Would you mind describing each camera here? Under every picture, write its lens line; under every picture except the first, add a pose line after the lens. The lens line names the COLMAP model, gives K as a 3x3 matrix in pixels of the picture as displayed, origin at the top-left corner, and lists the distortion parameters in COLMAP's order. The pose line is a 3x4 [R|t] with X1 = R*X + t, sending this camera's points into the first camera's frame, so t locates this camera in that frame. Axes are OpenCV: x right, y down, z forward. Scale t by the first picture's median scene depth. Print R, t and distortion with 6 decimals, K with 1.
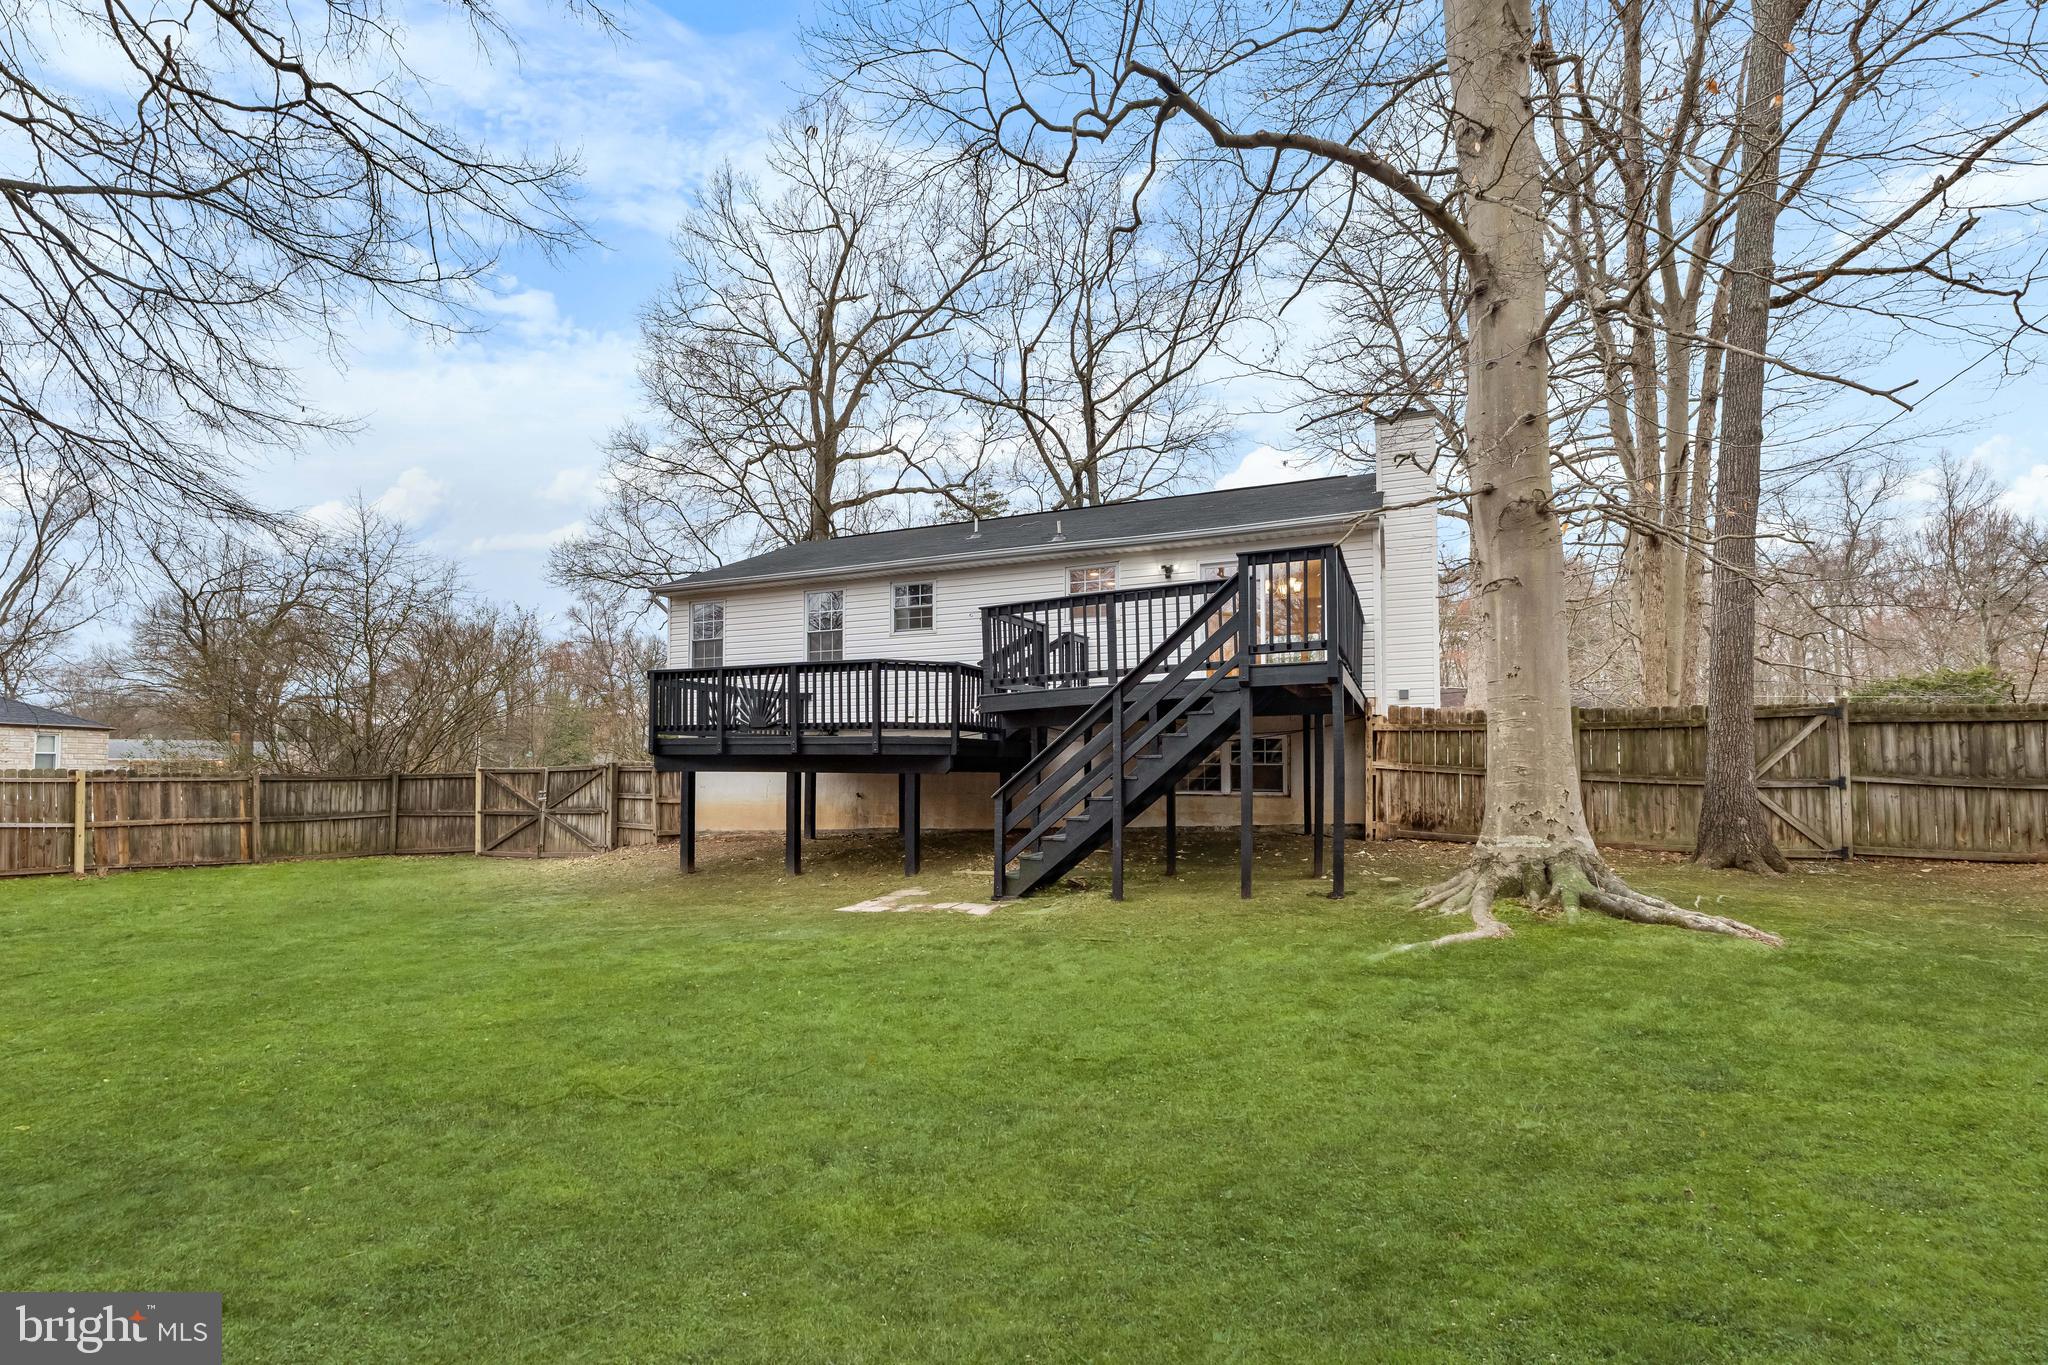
lens RADIAL K [[904.9, 0, 1032.8], [0, 904.9, 753.7], [0, 0, 1]] dist [-0.013947, -0.000235]
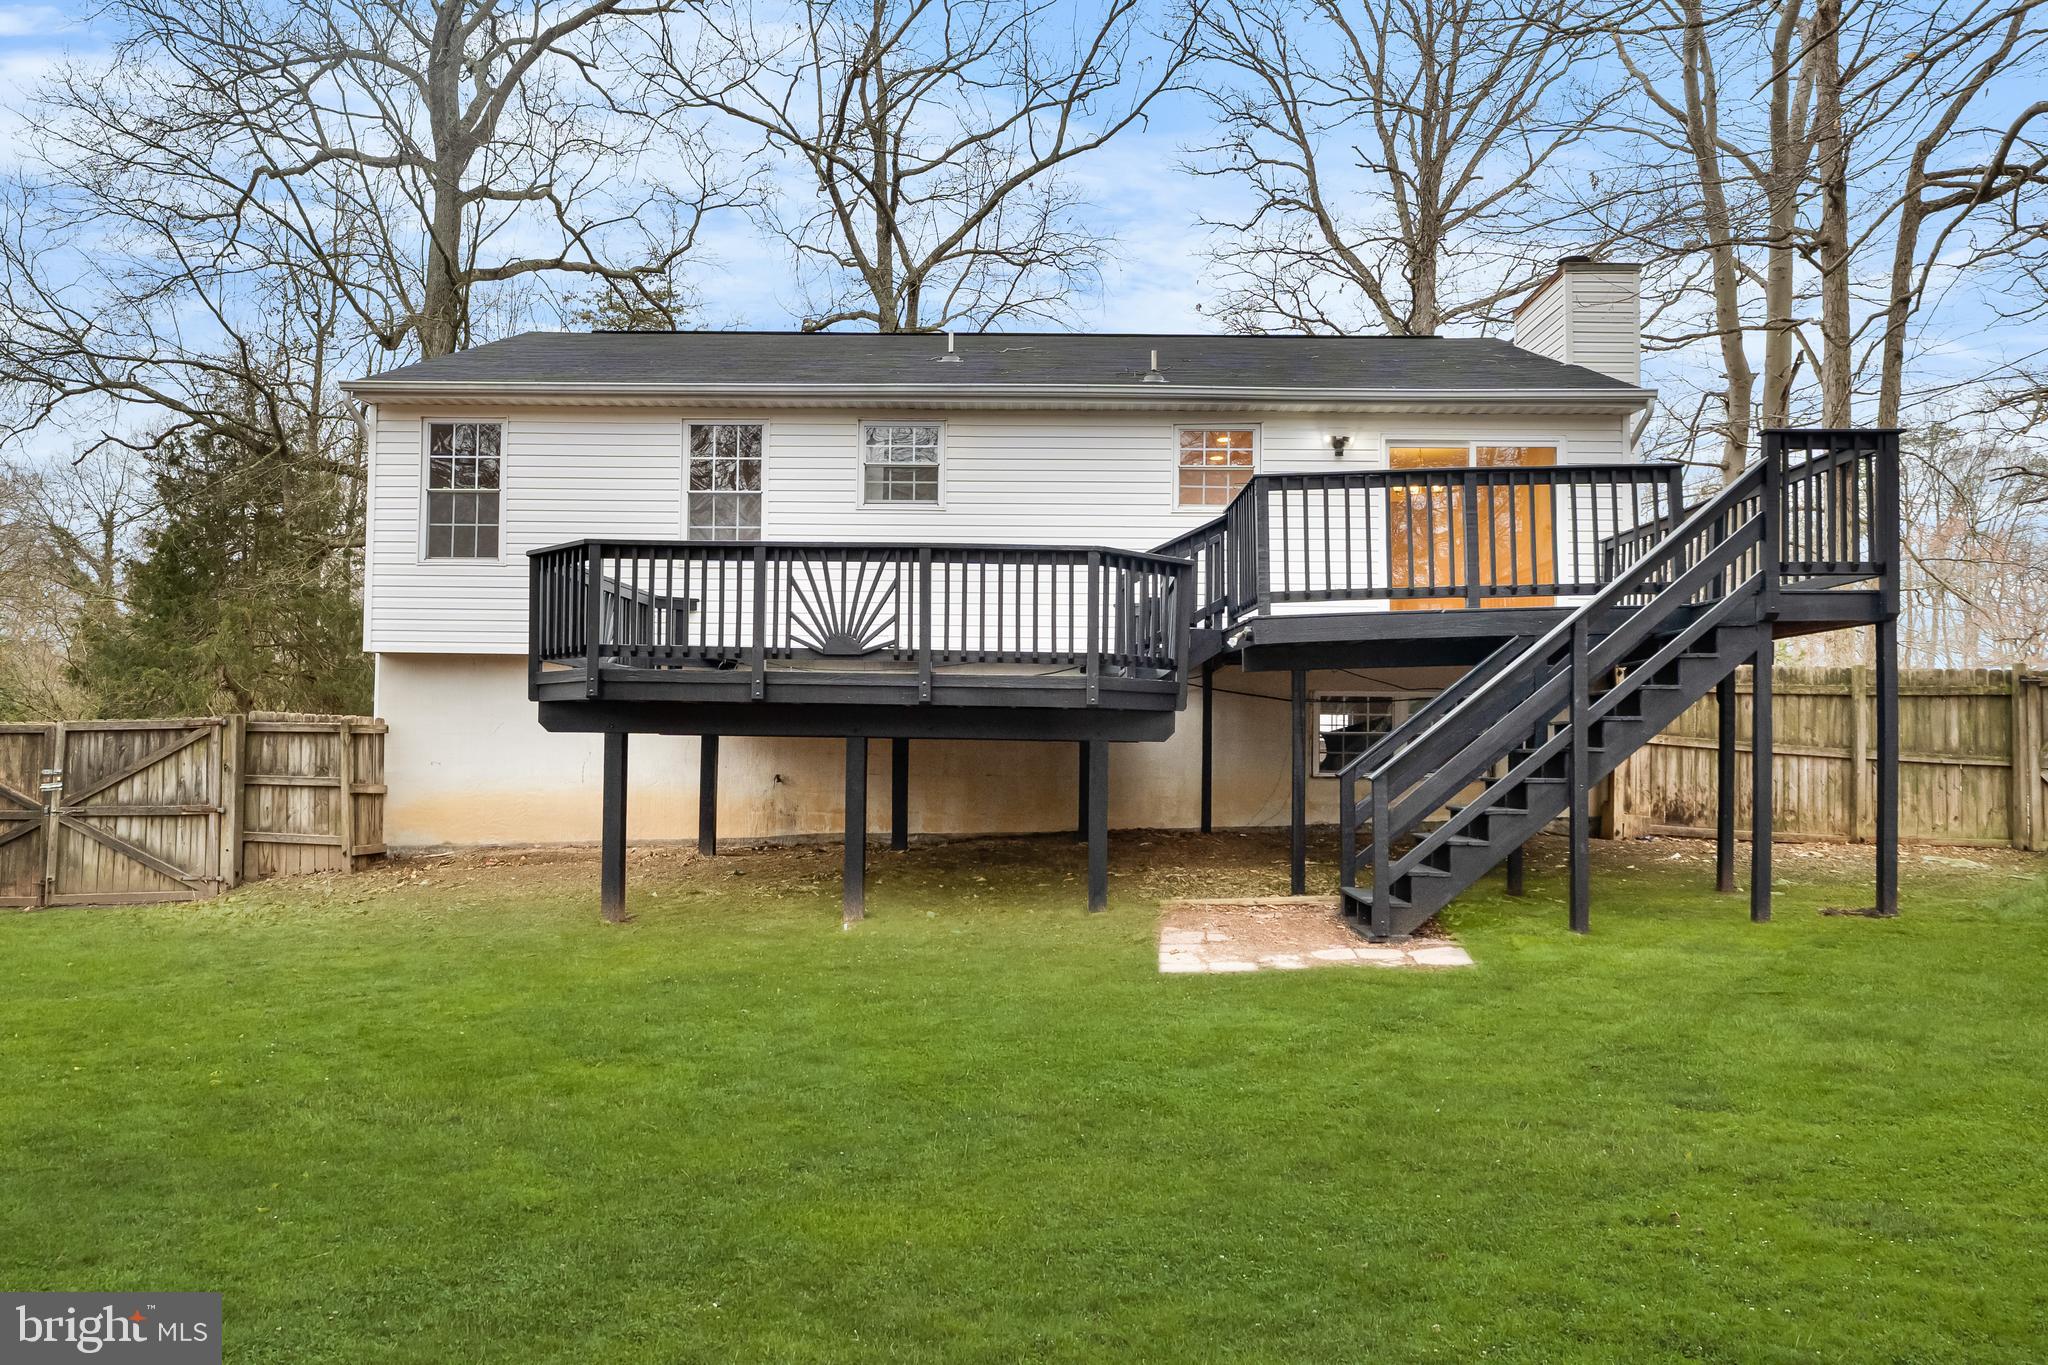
lens RADIAL K [[1361.7, 0, 1023.9], [0, 1361.7, 688.1], [0, 0, 1]] dist [-0.009788, -0.001214]
pose [[0.924127, 0.026057, 0.381196, -0.389602], [-0.016782, 0.999477, -0.027633, 0.009734], [-0.381716, 0.019139, 0.924081, 0.135431]]
